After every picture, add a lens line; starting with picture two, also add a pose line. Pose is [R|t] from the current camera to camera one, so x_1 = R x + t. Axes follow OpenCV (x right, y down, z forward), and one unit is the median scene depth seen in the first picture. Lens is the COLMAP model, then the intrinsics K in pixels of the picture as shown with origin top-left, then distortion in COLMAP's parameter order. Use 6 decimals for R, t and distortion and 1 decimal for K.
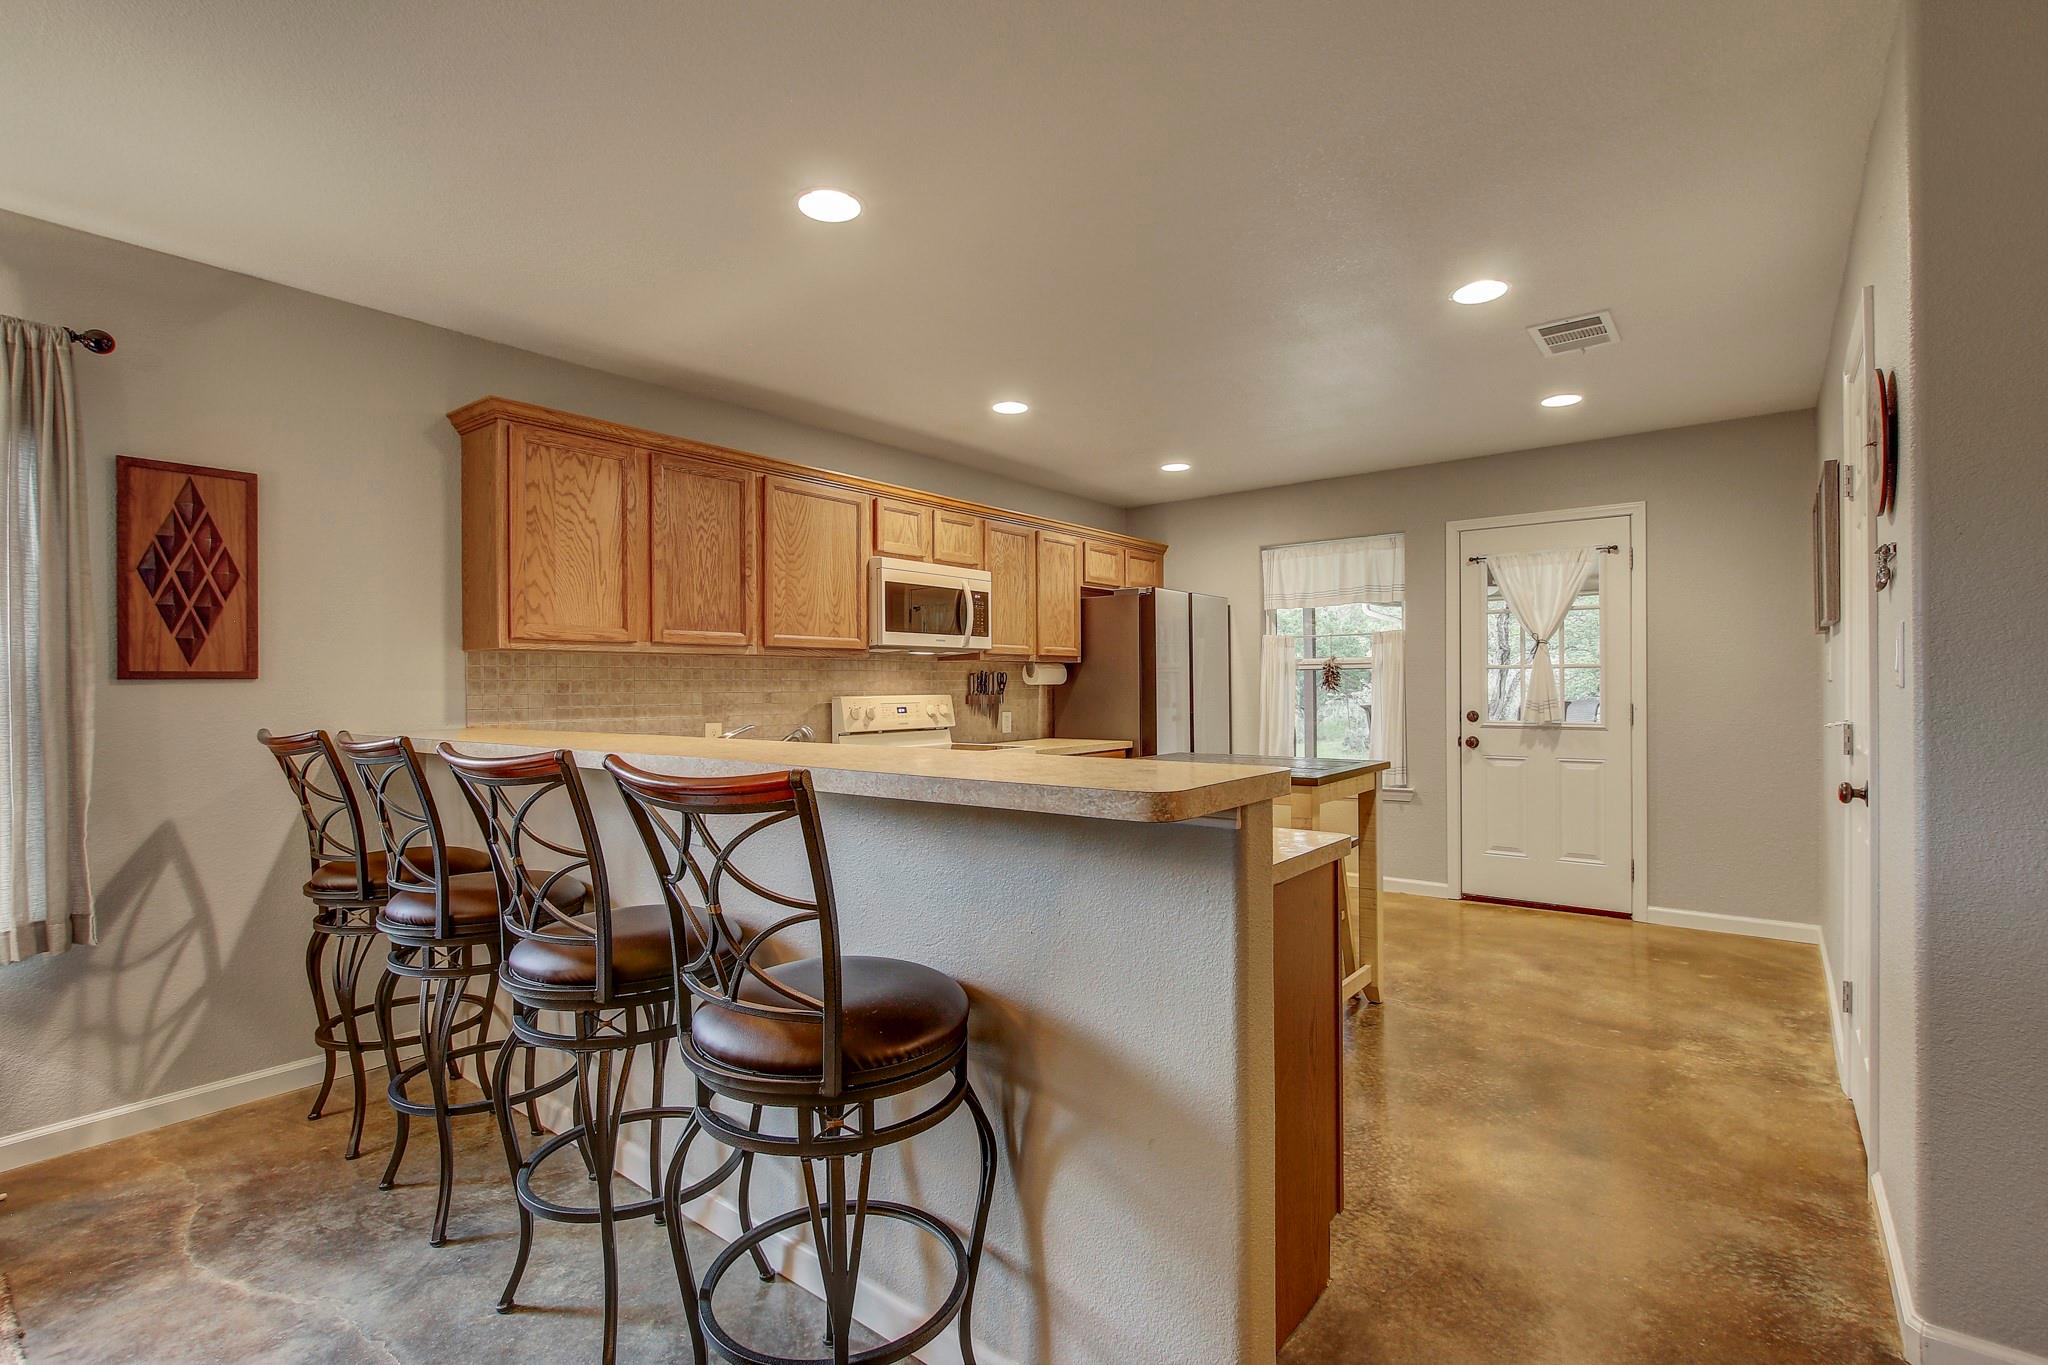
lens RADIAL K [[945.9, 0, 1024.0], [0, 945.9, 682.5], [0, 0, 1]] dist [-0.001546, 0.000324]
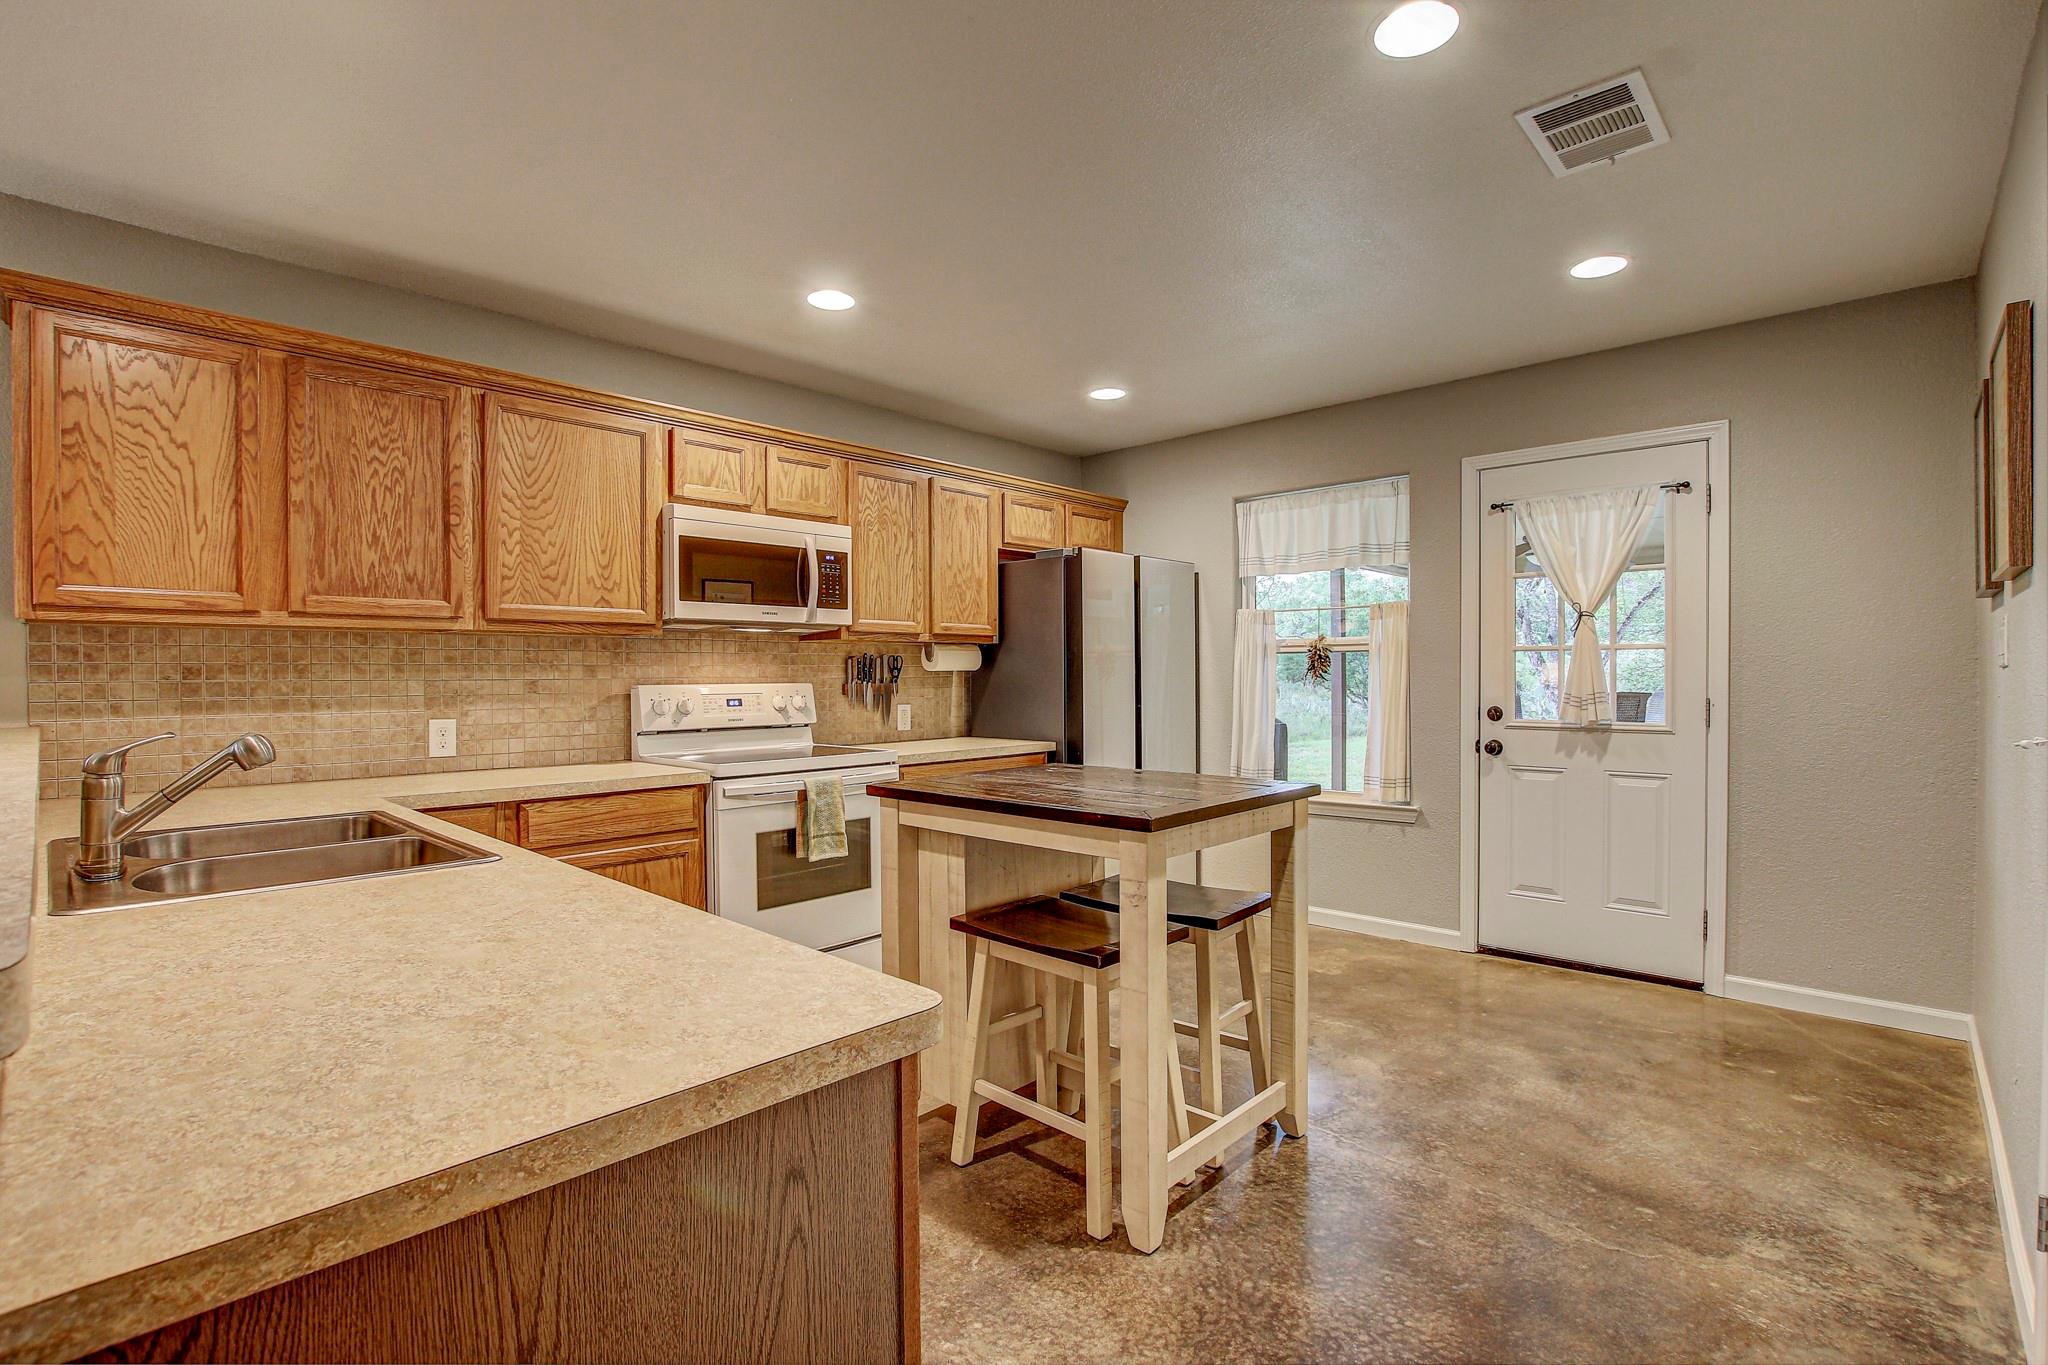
lens RADIAL K [[951.4, 0, 1024.0], [0, 951.4, 682.5], [0, 0, 1]] dist [-0.030539, 0.004964]
pose [[0.996405, 0.002708, -0.084680, 0.195418], [-0.001599, 0.999912, 0.013165, 0.001694], [0.084708, -0.012983, 0.996321, 0.257053]]
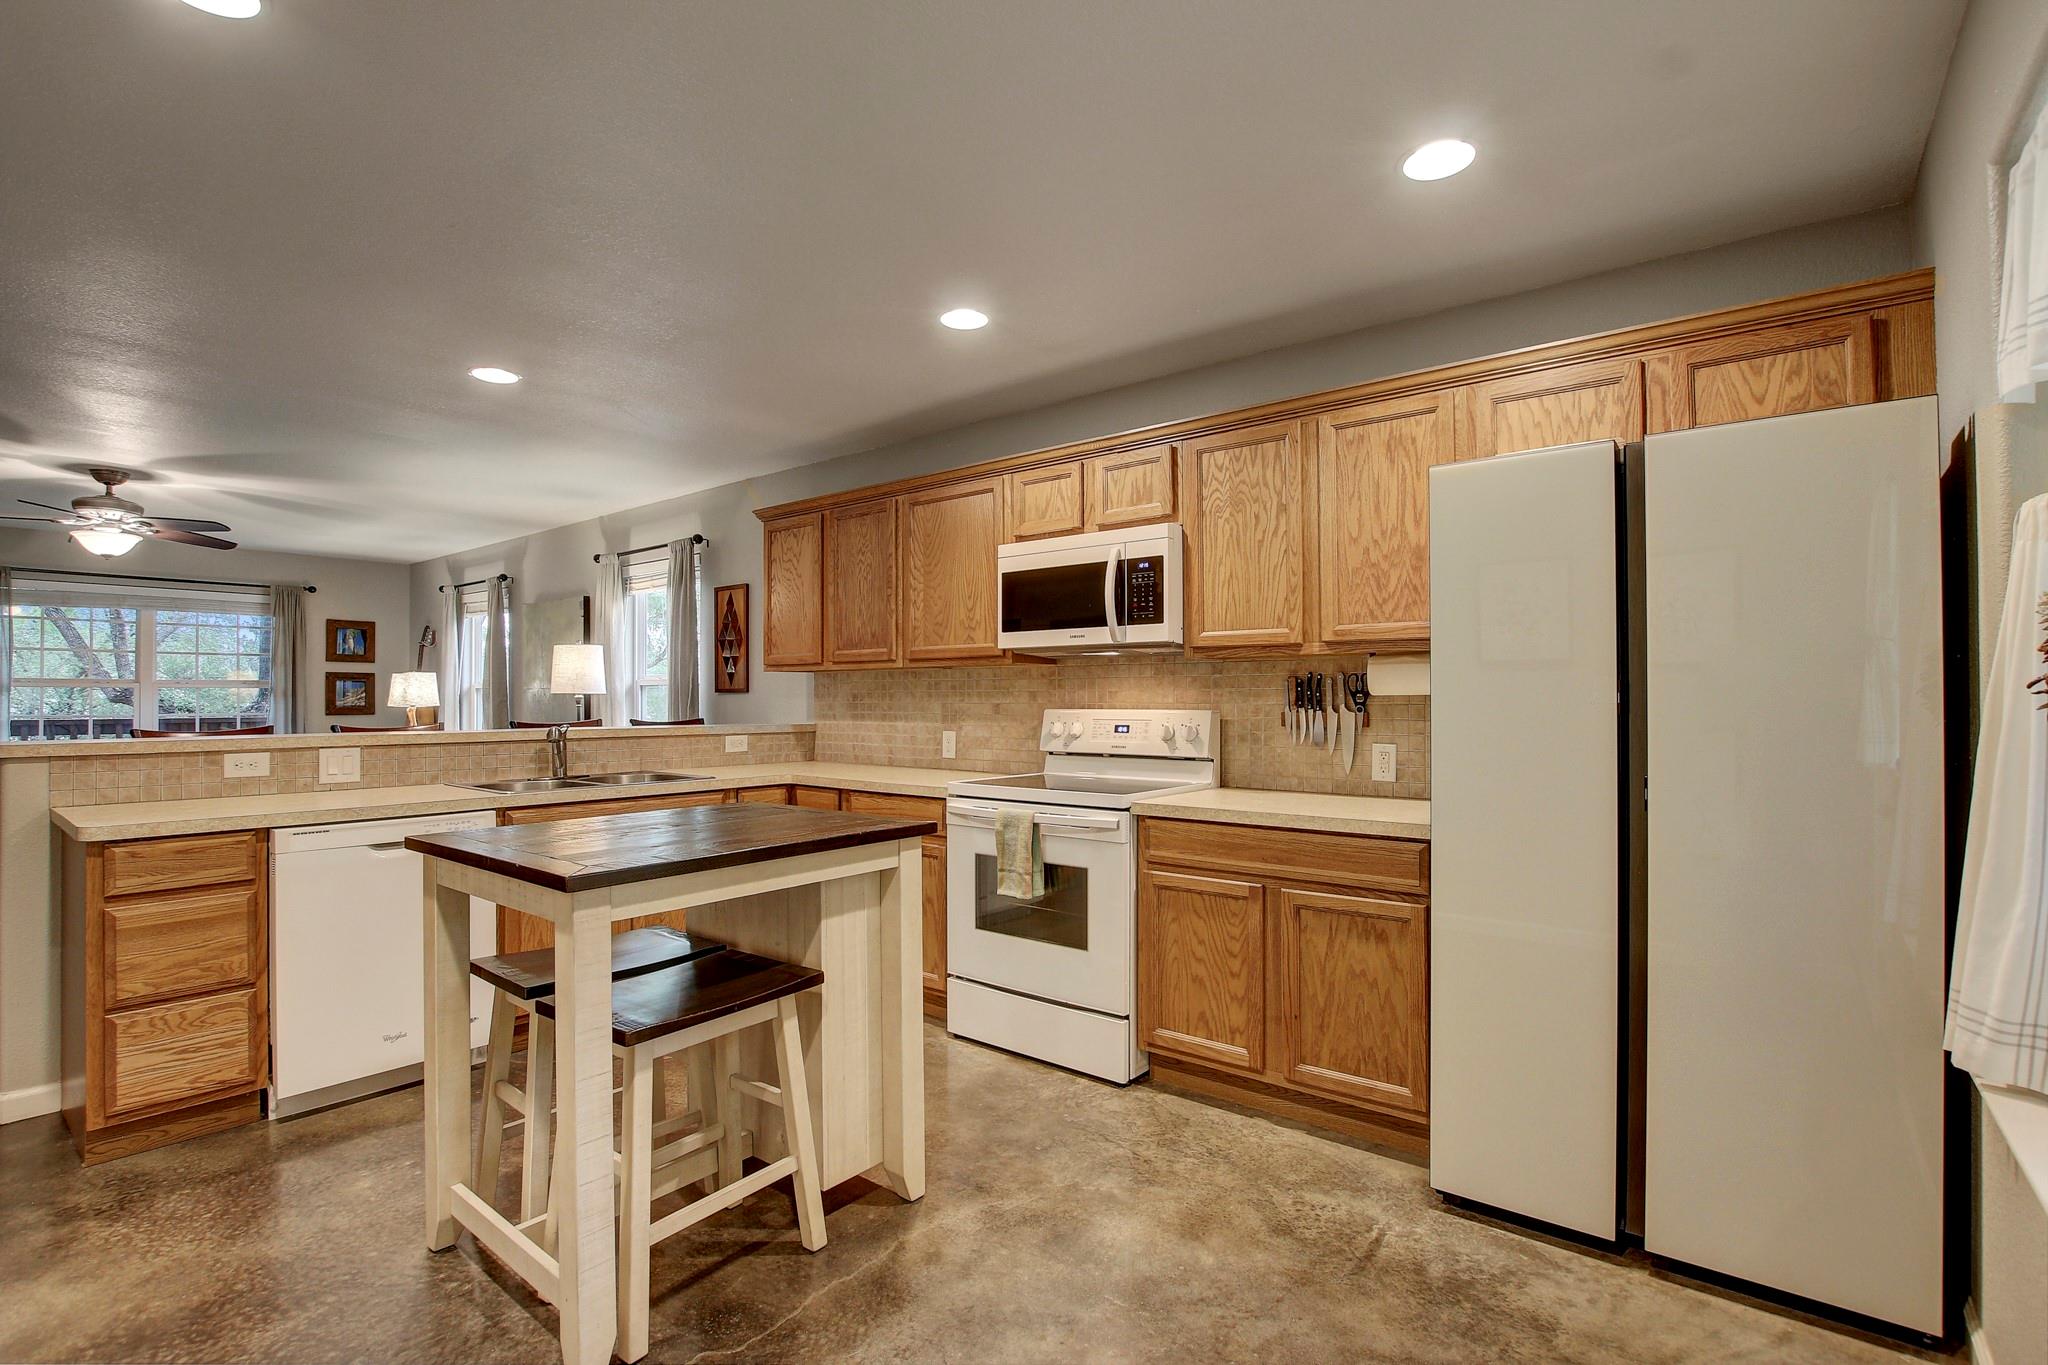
lens RADIAL K [[938.5, 0, 1024.0], [0, 938.5, 682.5], [0, 0, 1]] dist [-0.034832, 0.000301]
pose [[-0.003011, -0.007366, -0.999968, 0.683765], [0.007119, 0.999947, -0.007388, -0.003554], [0.999970, -0.007141, -0.002958, 1.015595]]
